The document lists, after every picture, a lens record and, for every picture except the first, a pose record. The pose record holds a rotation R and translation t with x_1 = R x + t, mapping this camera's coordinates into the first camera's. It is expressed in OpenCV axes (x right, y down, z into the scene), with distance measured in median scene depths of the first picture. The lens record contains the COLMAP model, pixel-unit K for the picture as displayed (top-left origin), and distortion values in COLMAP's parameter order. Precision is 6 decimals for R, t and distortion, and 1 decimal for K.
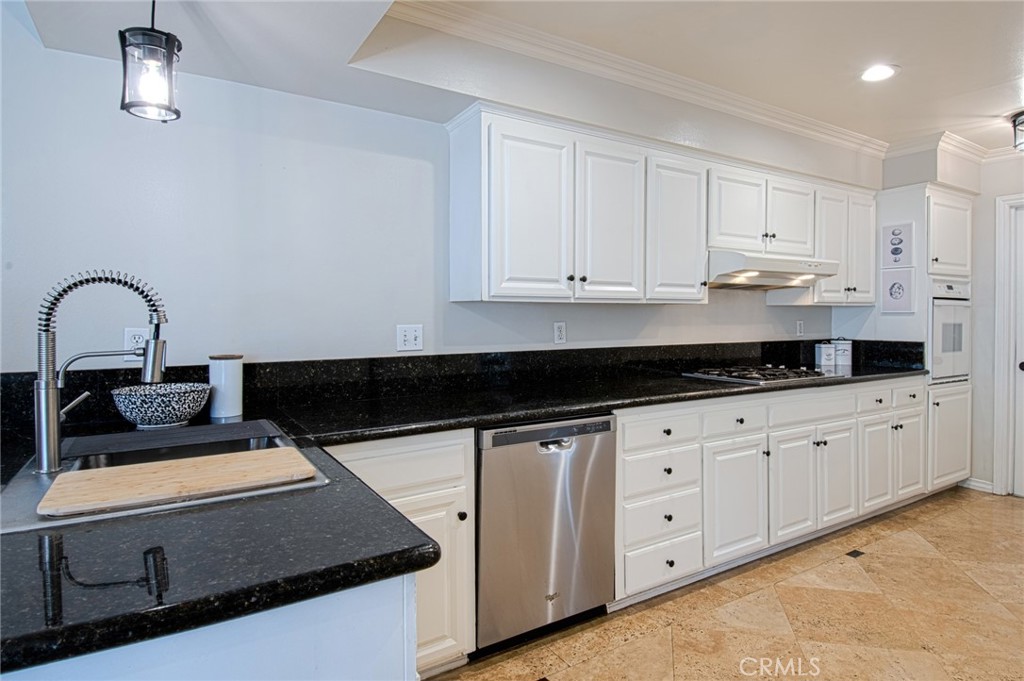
lens RADIAL K [[567.7, 0, 510.3], [0, 567.7, 318.6], [0, 0, 1]] dist [0.027486, -0.032348]
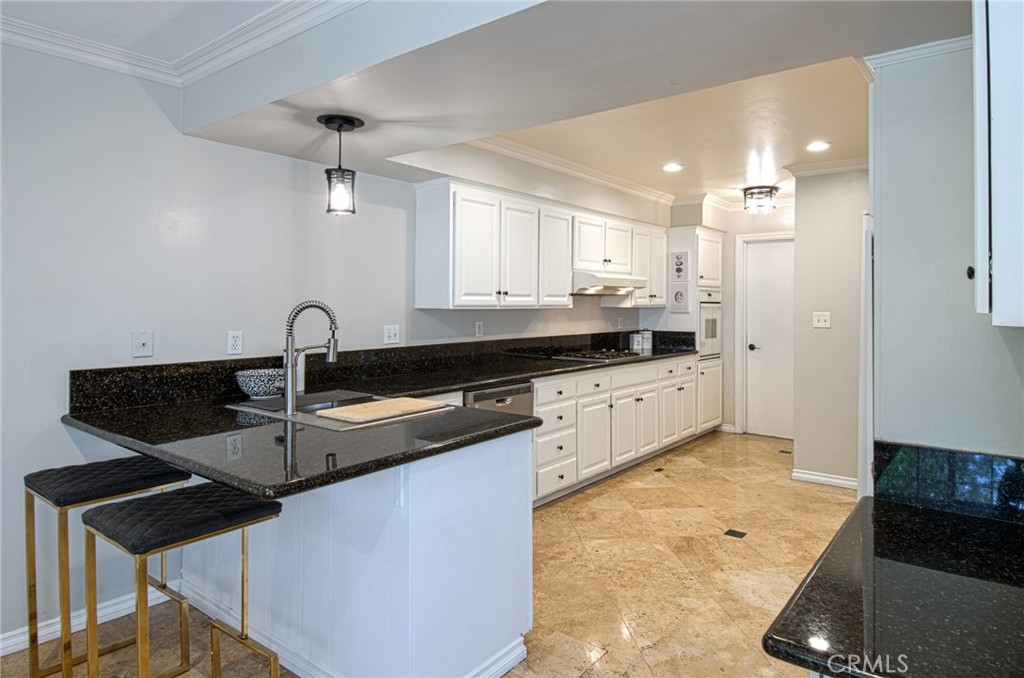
lens RADIAL K [[626.9, 0, 508.4], [0, 626.9, 303.1], [0, 0, 1]] dist [0.002695, -0.000096]
pose [[0.940335, 0.002820, 0.340237, -0.366832], [-0.000426, 0.999975, -0.007110, -0.028073], [-0.340249, 0.006541, 0.940313, -0.471363]]
